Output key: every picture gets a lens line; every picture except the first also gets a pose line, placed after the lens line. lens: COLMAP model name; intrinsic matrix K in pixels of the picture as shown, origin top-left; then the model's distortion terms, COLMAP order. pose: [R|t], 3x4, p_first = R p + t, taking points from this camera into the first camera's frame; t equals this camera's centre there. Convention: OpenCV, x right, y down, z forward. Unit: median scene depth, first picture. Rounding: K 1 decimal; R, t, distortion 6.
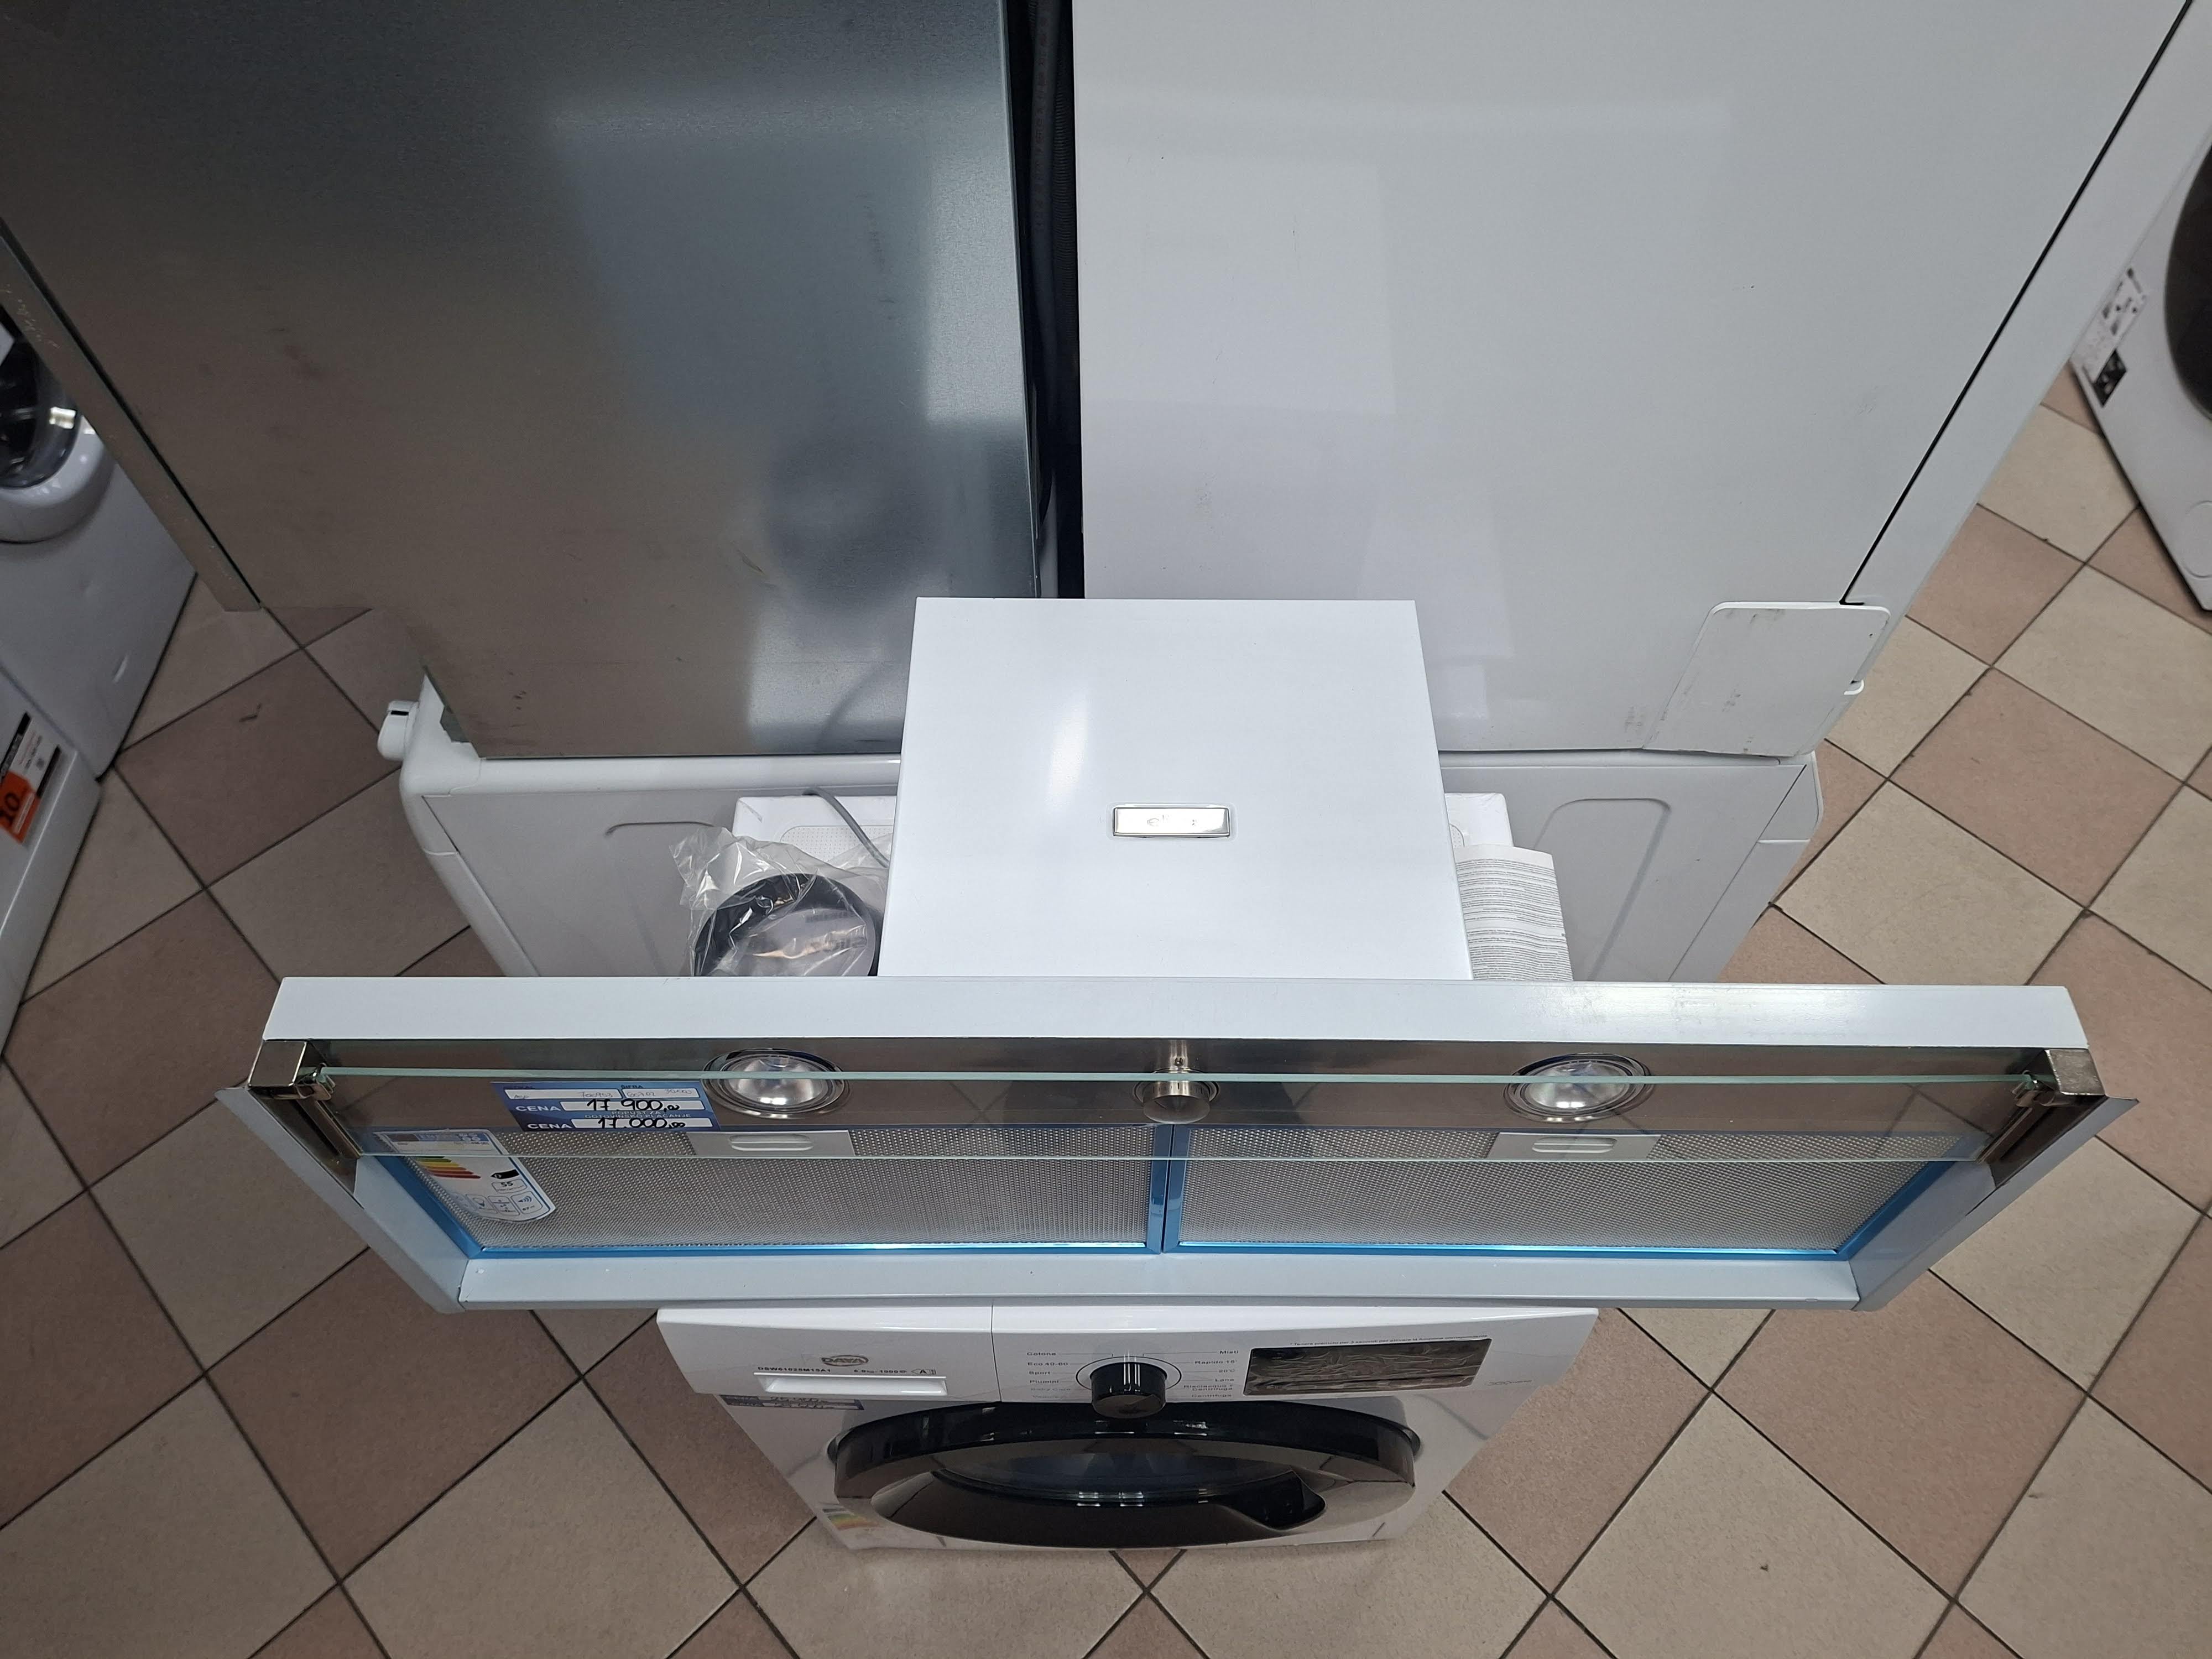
lens RADIAL K [[1553.4, 0, 1110.1], [0, 1553.4, 818.4], [0, 0, 1]] dist [0.059505, -0.074749]
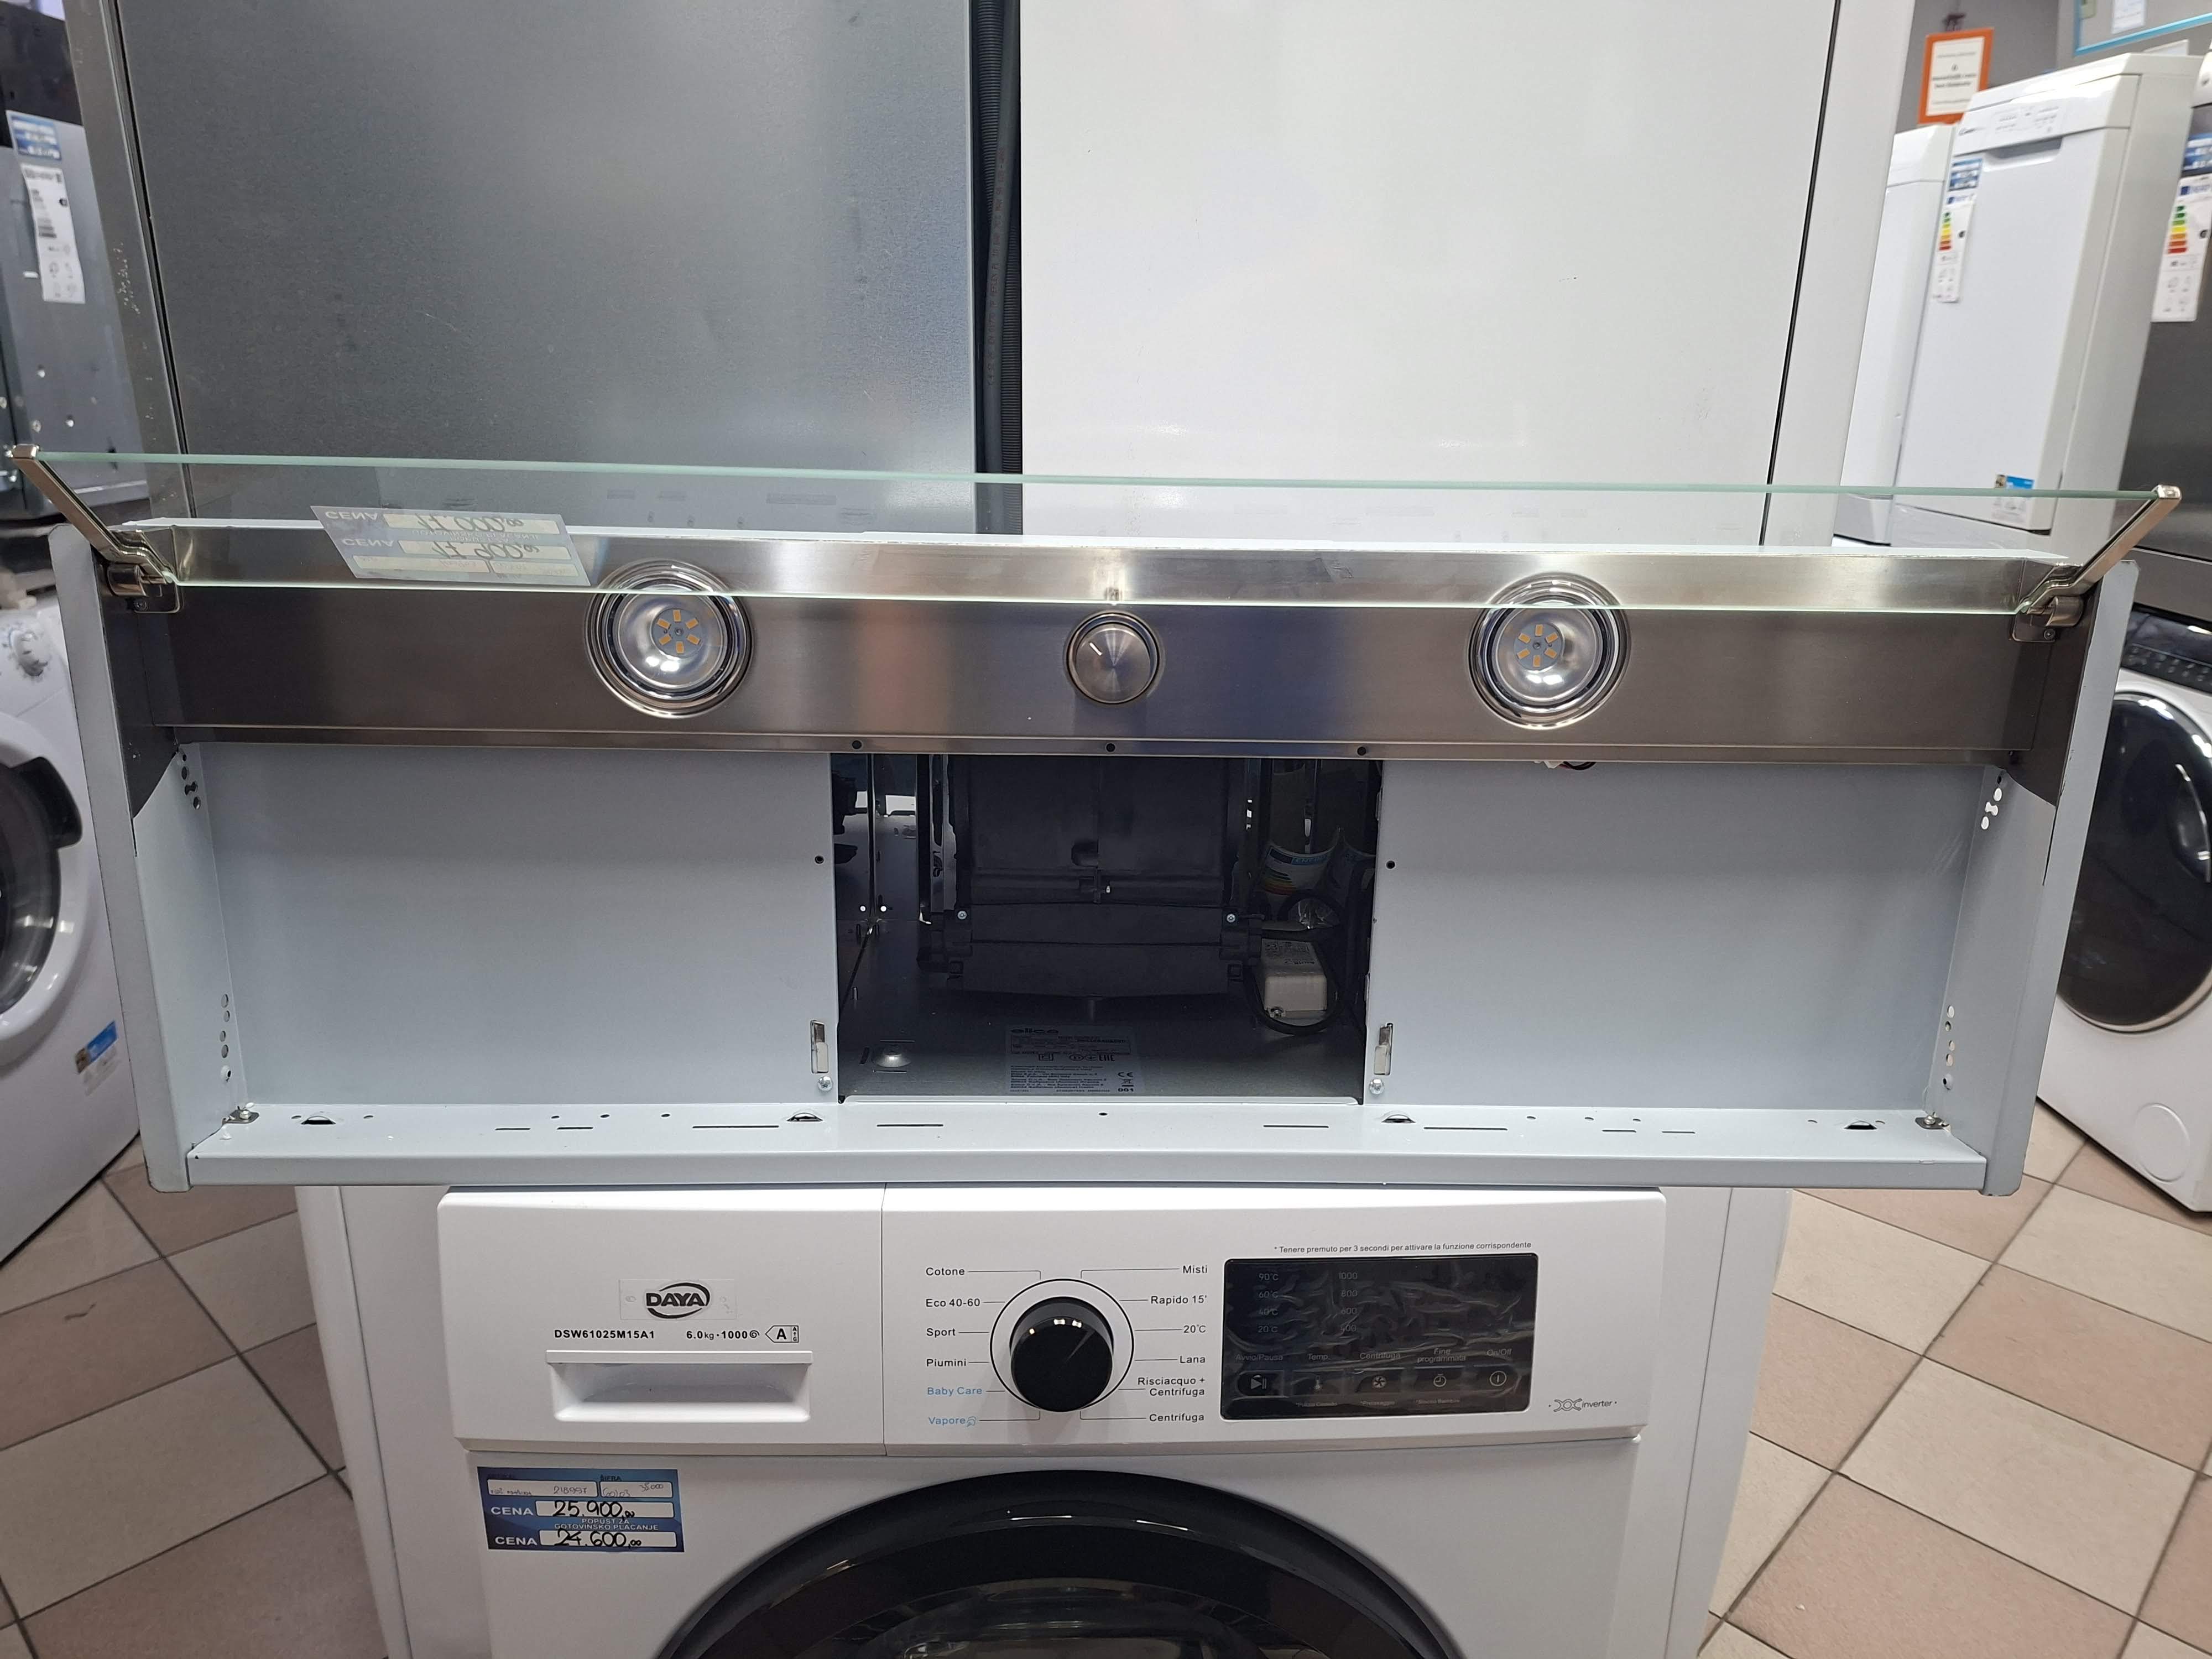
lens RADIAL K [[1553.4, 0, 1110.1], [0, 1553.4, 818.4], [0, 0, 1]] dist [0.059505, -0.074749]
pose [[0.999546, 0.006098, 0.029518, 0.011780], [0.013770, 0.778756, -0.627175, 0.653691], [-0.026812, 0.627297, 0.778319, 0.282772]]
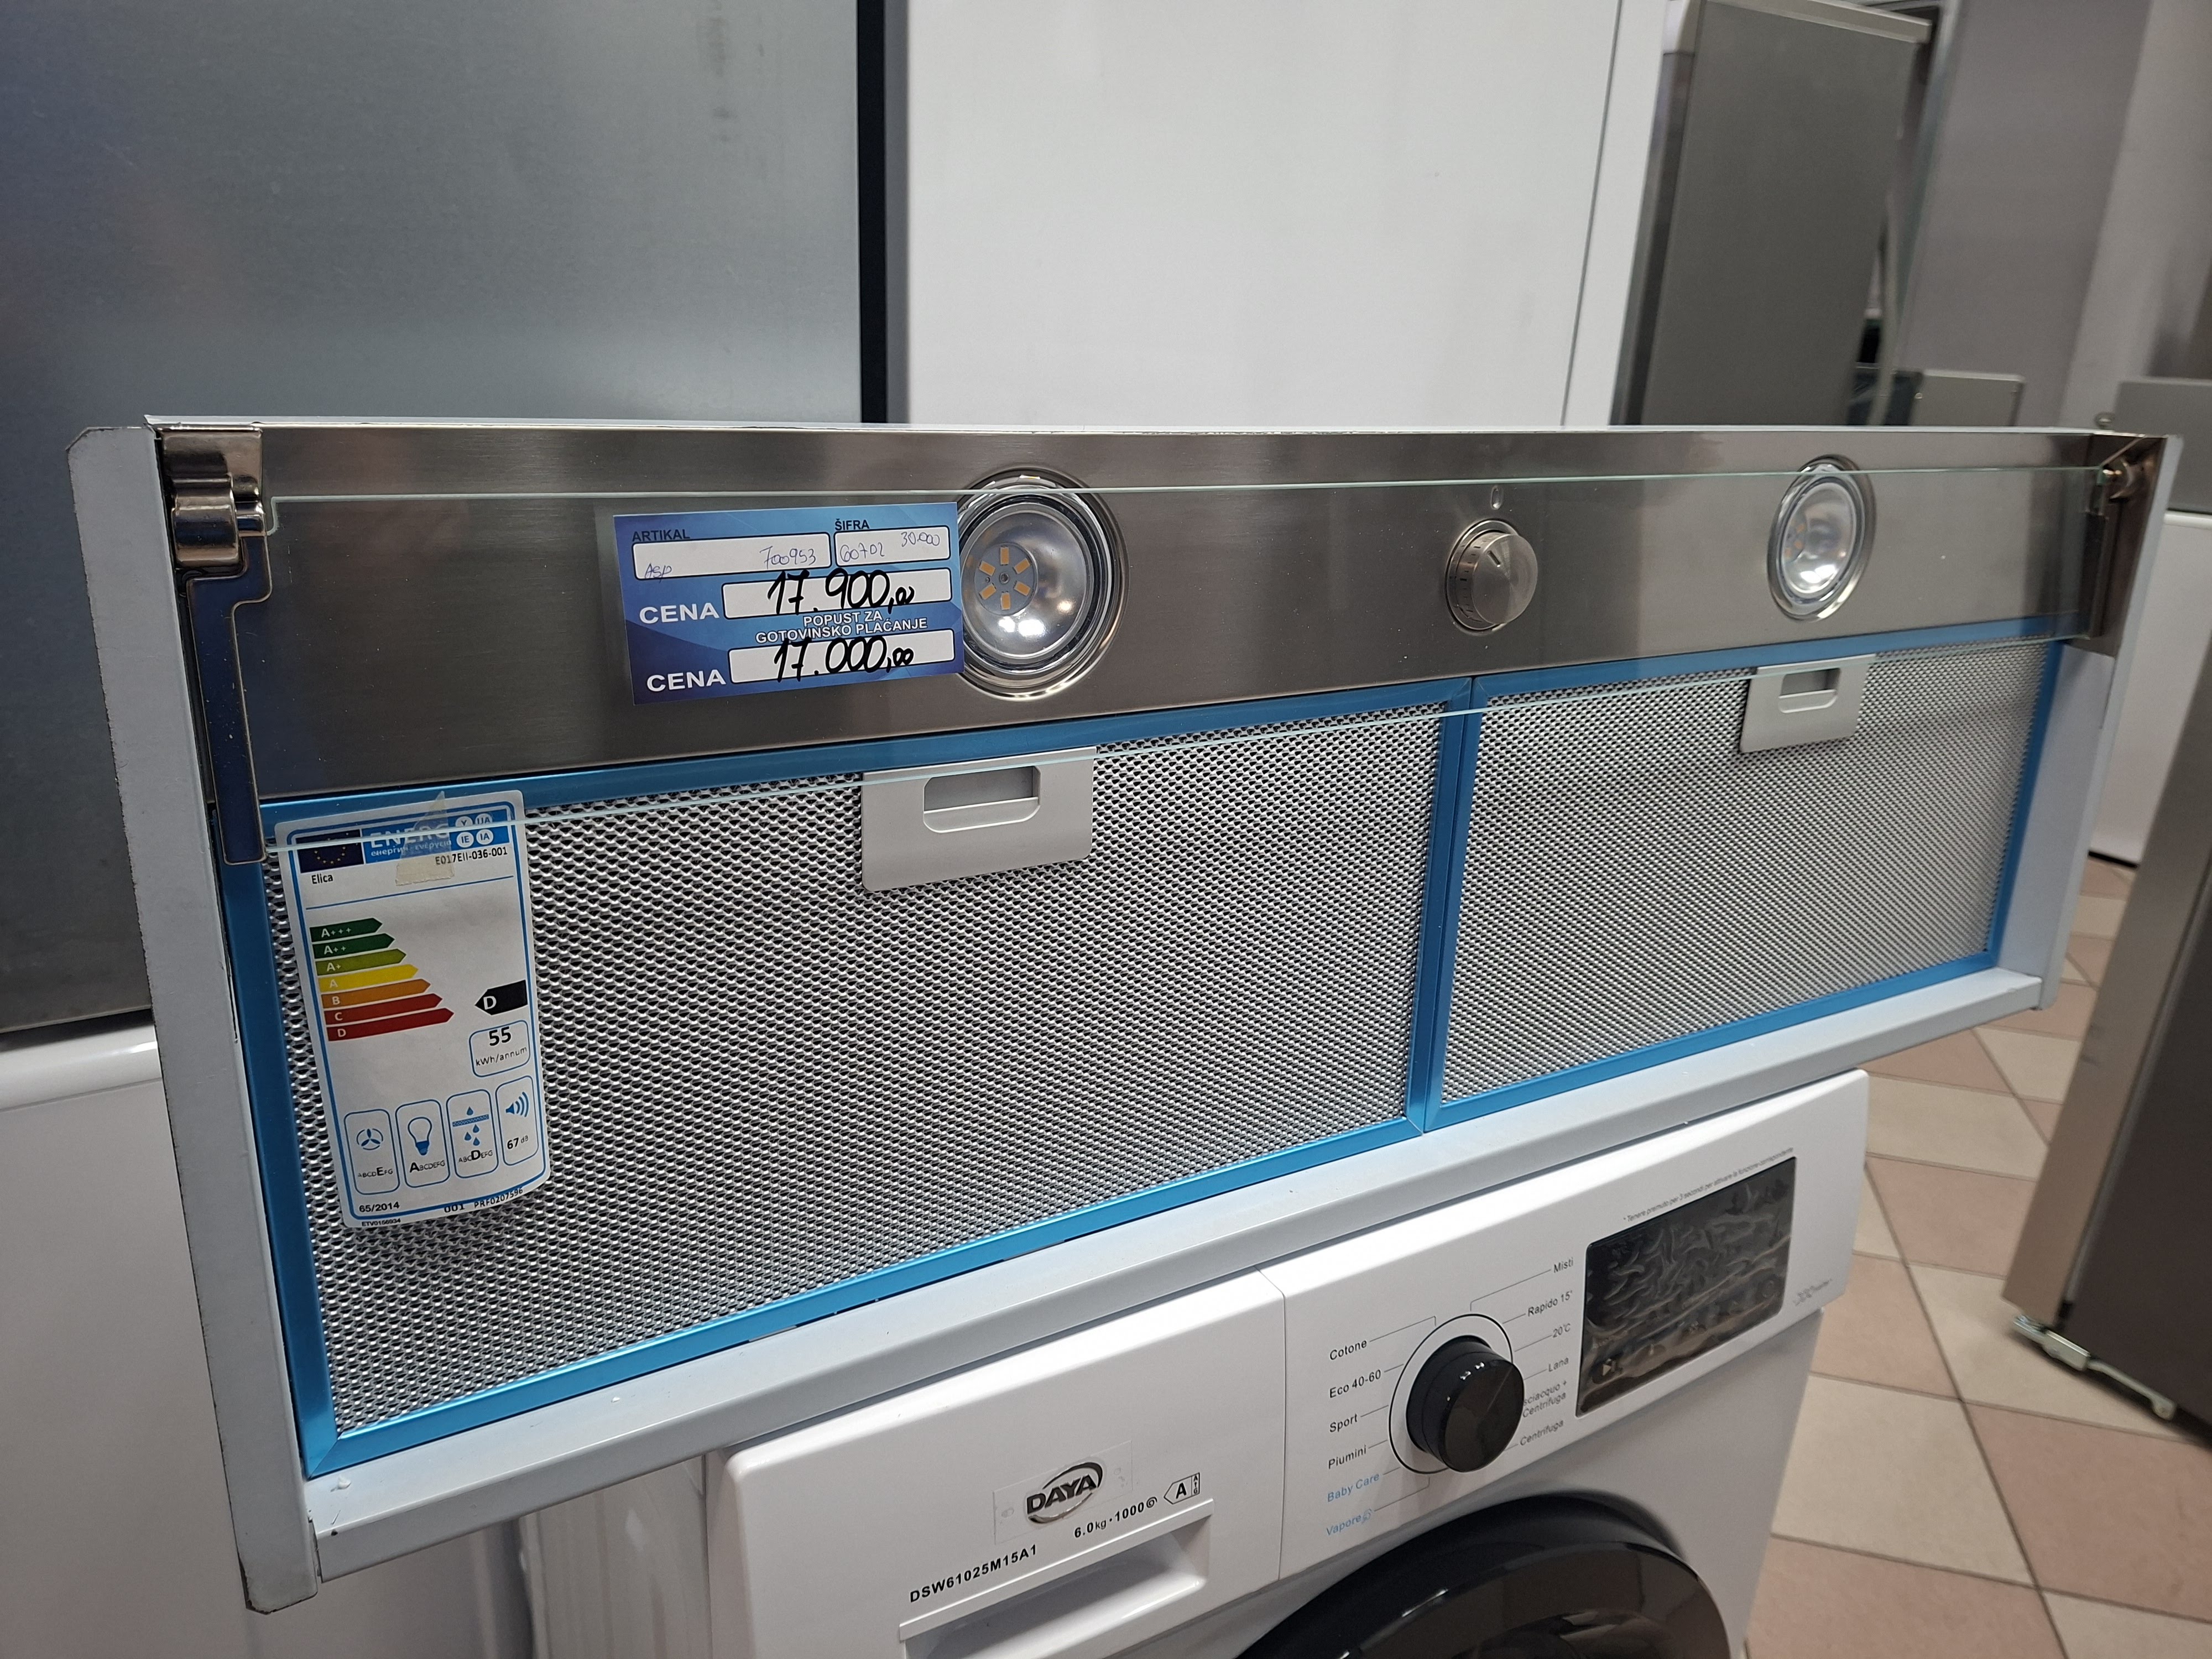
lens RADIAL K [[1569.7, 0, 1096.0], [0, 1569.7, 842.4], [0, 0, 1]] dist [0.079094, -0.129257]
pose [[0.851859, -0.134867, 0.506110, -0.420044], [0.410323, 0.772395, -0.484811, 0.455503], [-0.325532, 0.620659, 0.713310, 0.476041]]
